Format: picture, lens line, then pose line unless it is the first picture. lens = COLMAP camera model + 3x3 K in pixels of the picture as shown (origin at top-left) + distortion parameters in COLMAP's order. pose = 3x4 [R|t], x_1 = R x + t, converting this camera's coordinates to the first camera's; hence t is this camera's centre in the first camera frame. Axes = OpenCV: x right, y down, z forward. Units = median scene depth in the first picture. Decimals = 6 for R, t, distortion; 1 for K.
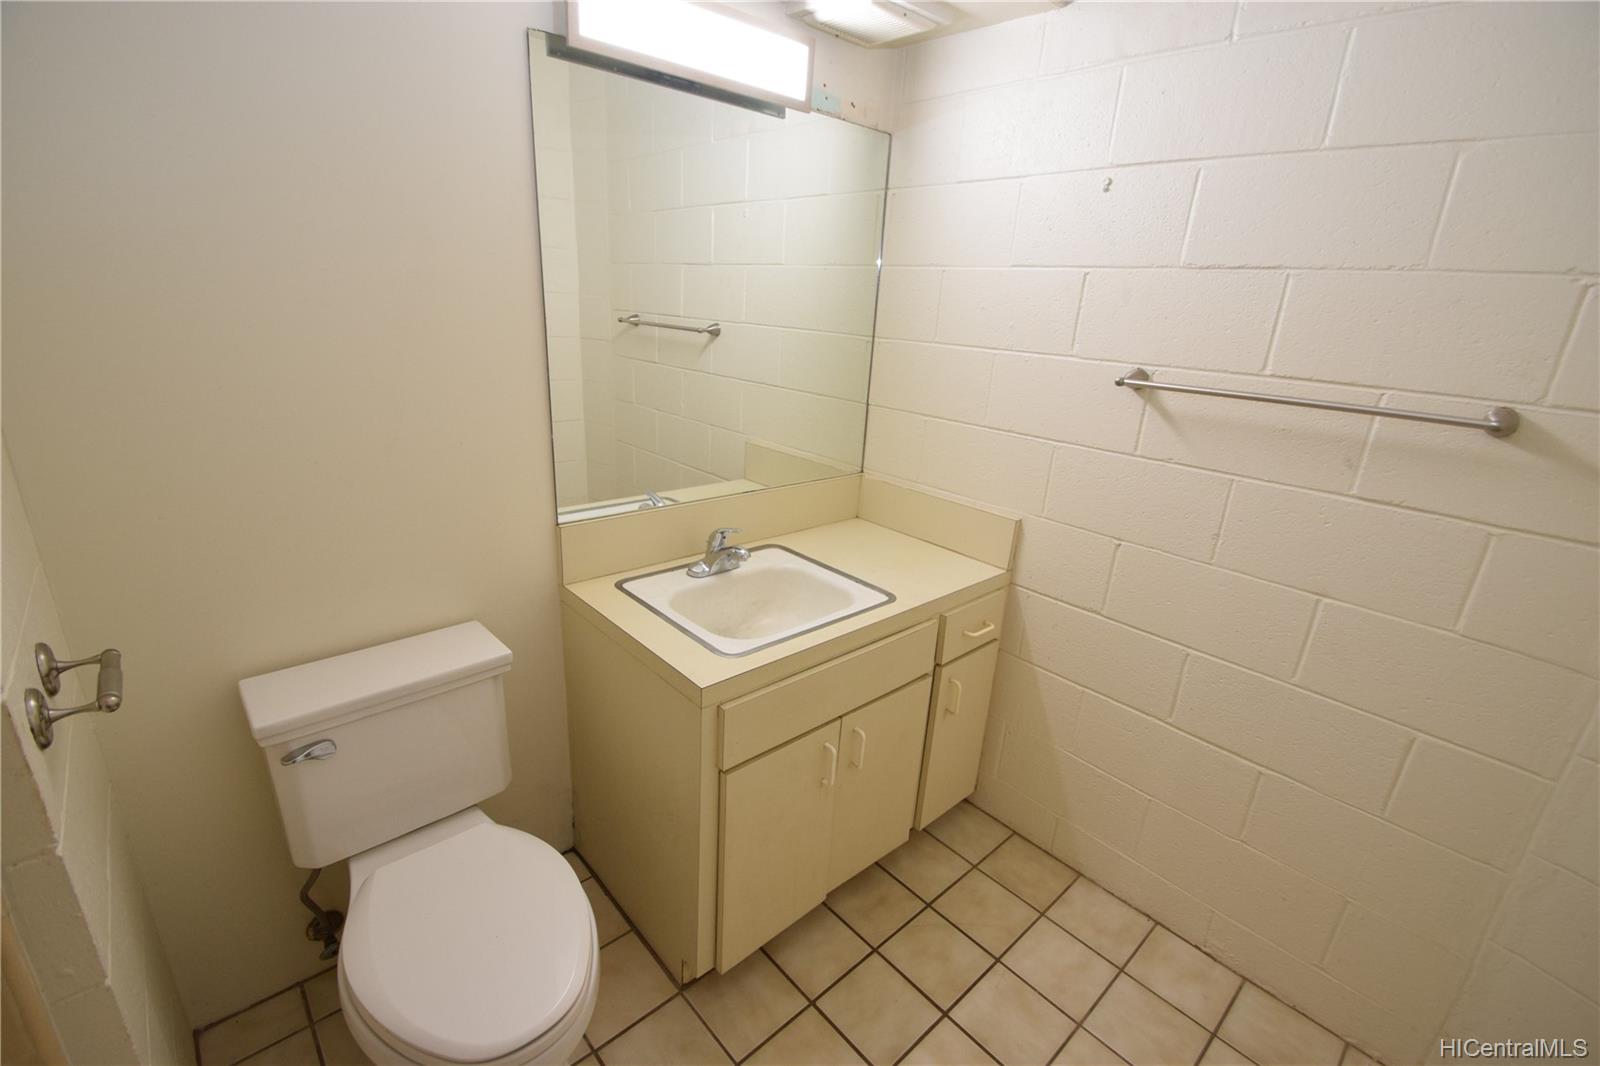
lens RADIAL K [[699.6, 0, 799.0], [0, 699.6, 542.5], [0, 0, 1]] dist [0.011250, -0.014470]
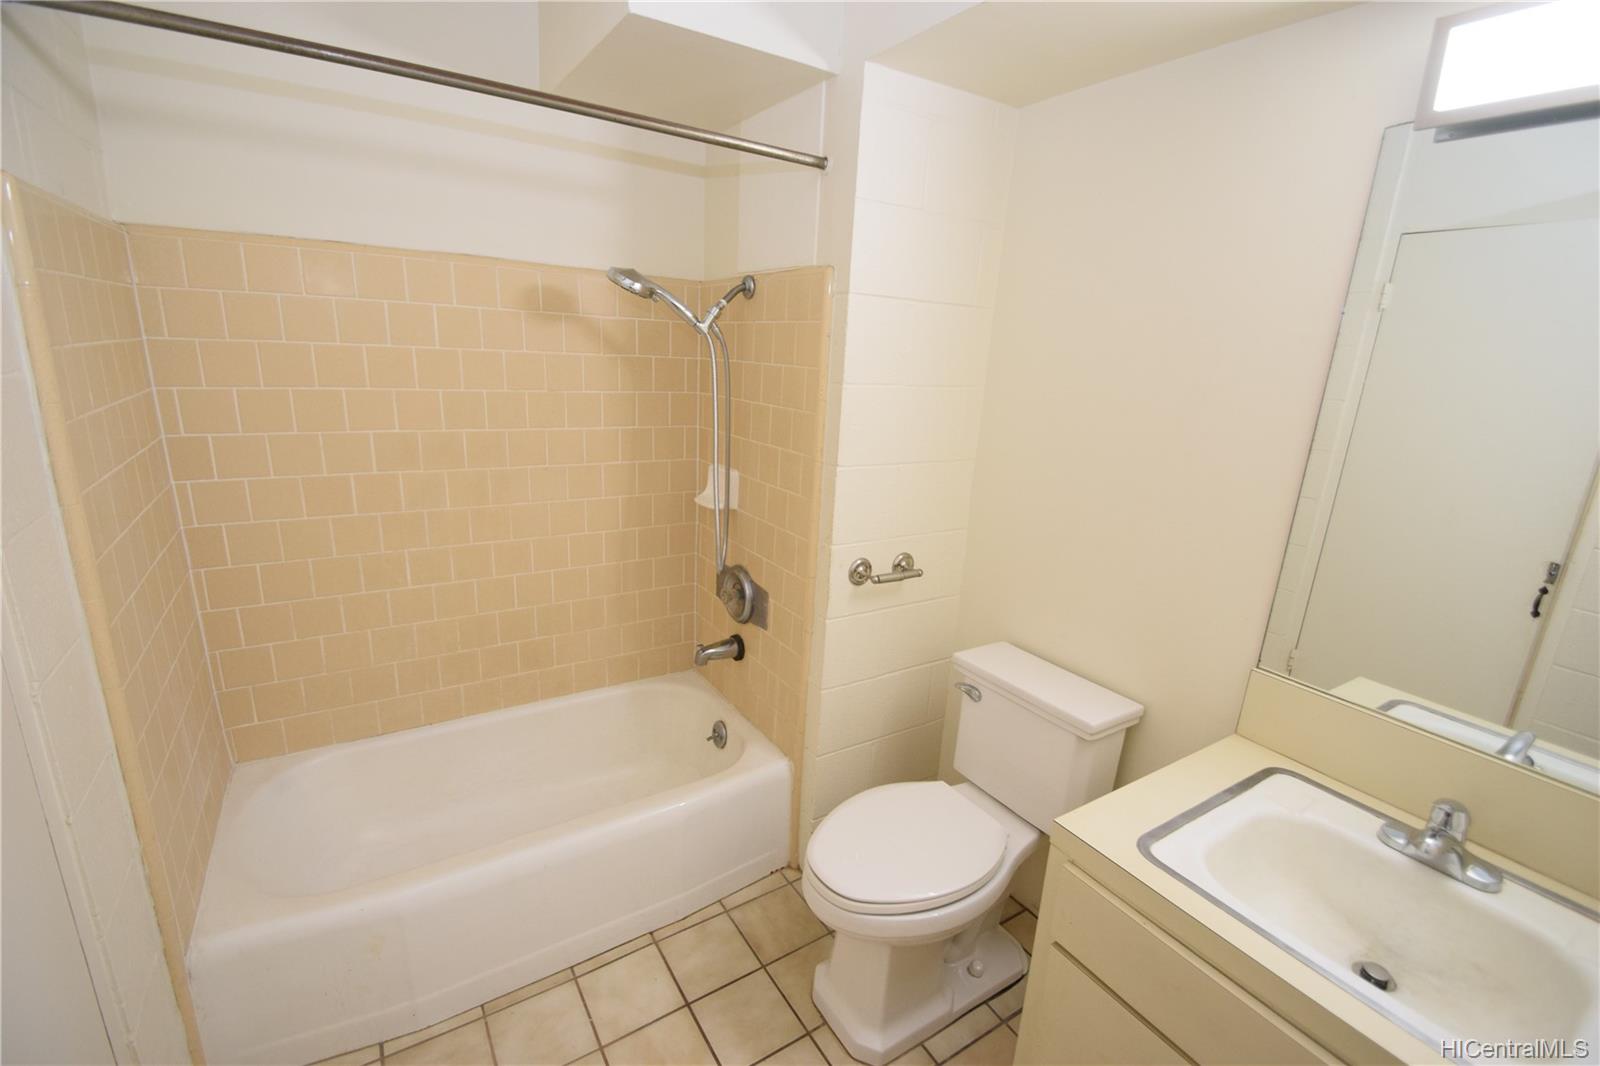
lens RADIAL K [[699.6, 0, 810.8], [0, 699.6, 544.4], [0, 0, 1]] dist [0.011250, -0.014470]
pose [[-0.166847, 0.197999, -0.965898, 0.557671], [-0.378522, 0.891701, 0.248174, -0.168032], [0.910430, 0.407021, -0.073830, 0.504643]]
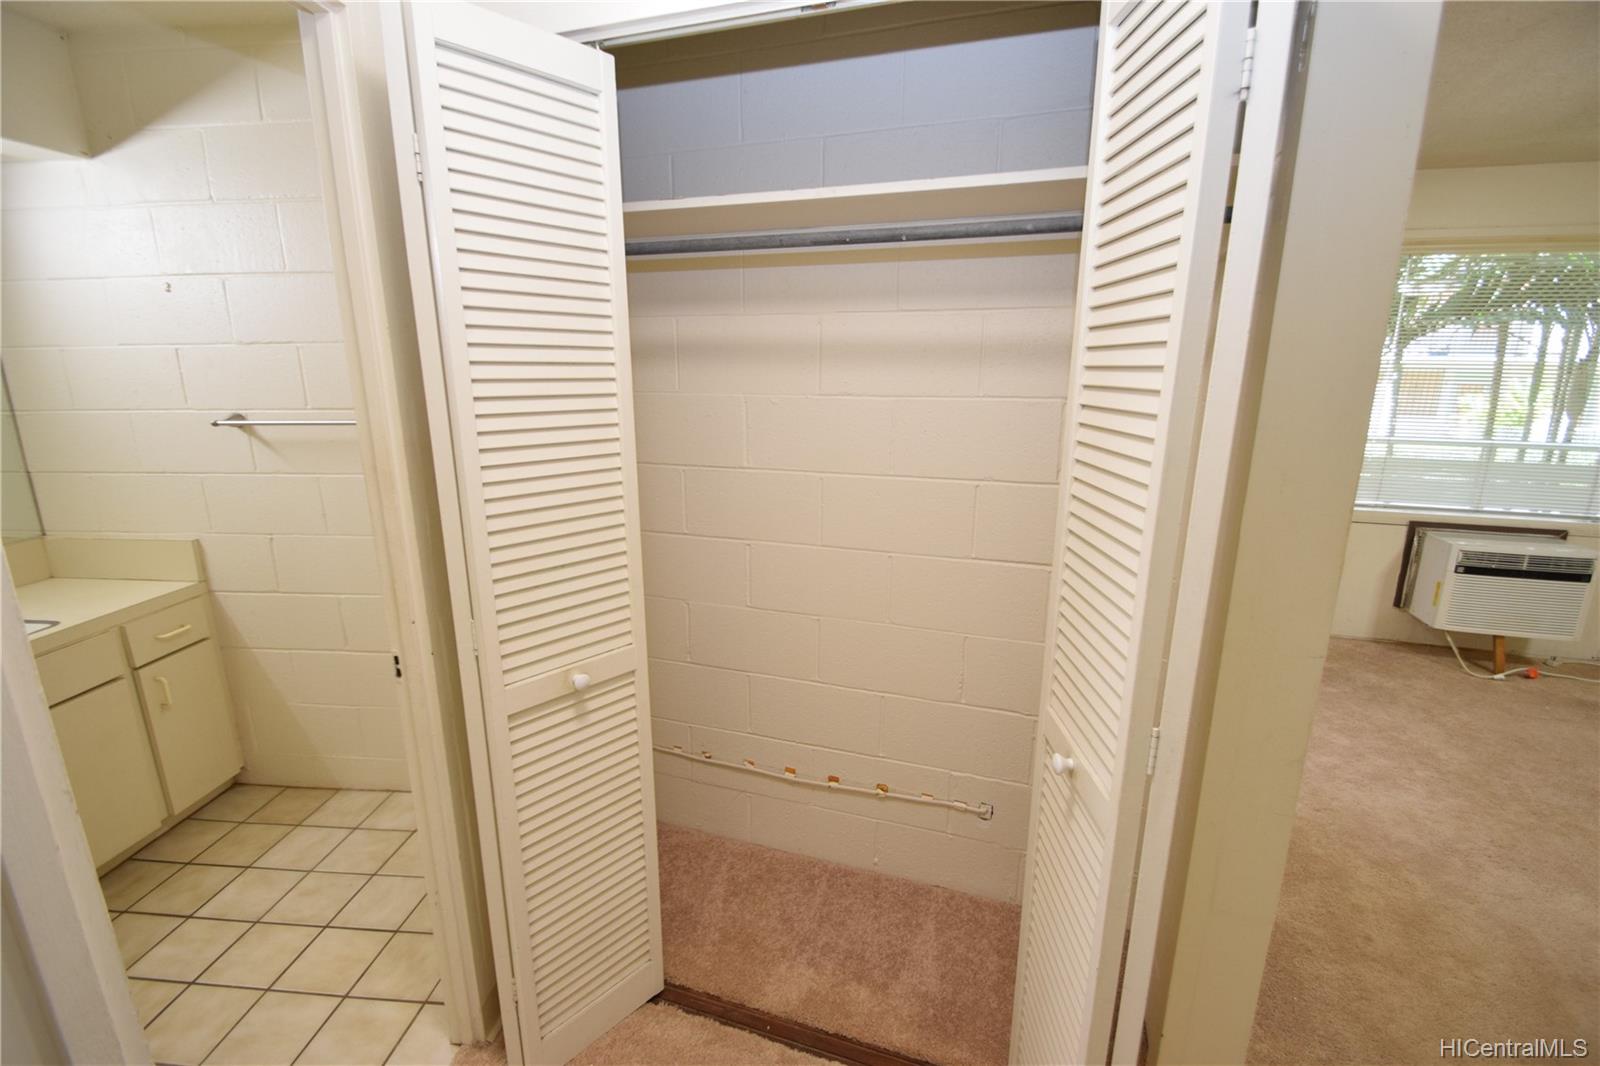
lens RADIAL K [[699.6, 0, 791.3], [0, 699.6, 542.1], [0, 0, 1]] dist [0.011250, -0.014470]
pose [[0.722119, -0.221740, 0.655268, 0.307160], [0.267494, 0.963057, 0.031111, 0.255588], [-0.637959, 0.152815, 0.754756, -0.732915]]
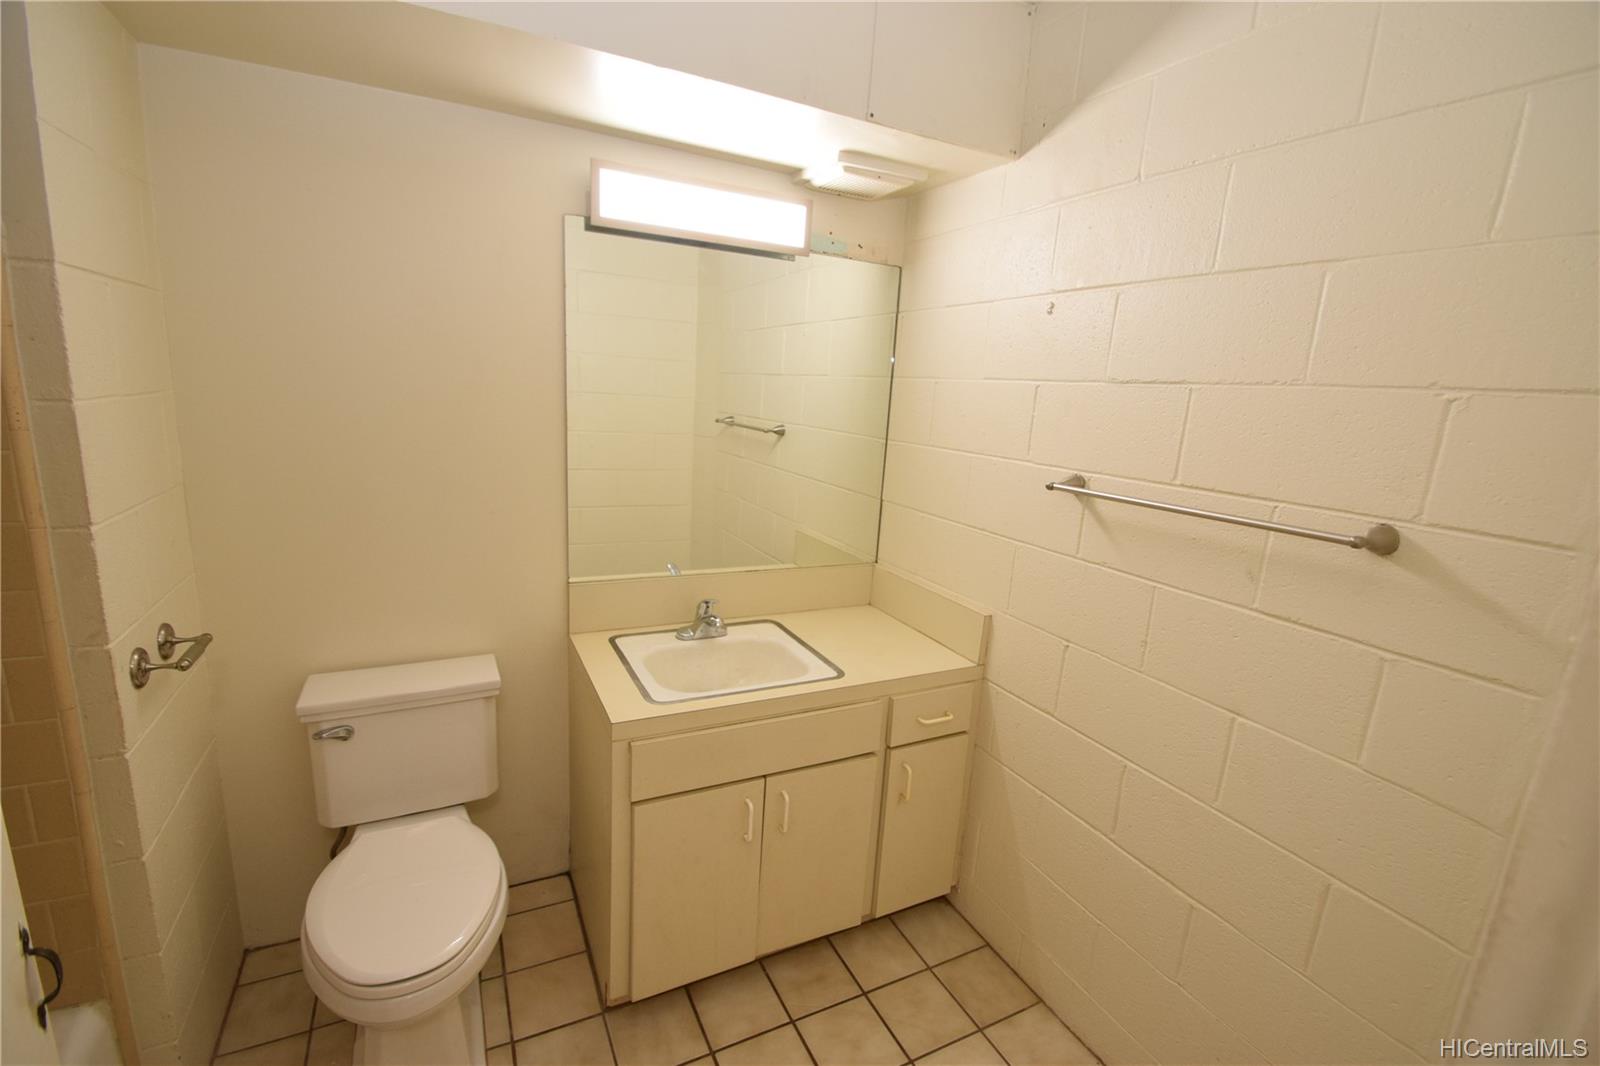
lens RADIAL K [[699.6, 0, 795.3], [0, 699.6, 540.9], [0, 0, 1]] dist [0.011250, -0.014470]
pose [[0.962801, 0.057624, -0.263995, 0.358373], [-0.092941, 0.988008, -0.123300, 0.014850], [0.253724, 0.143249, 0.956611, -0.081711]]
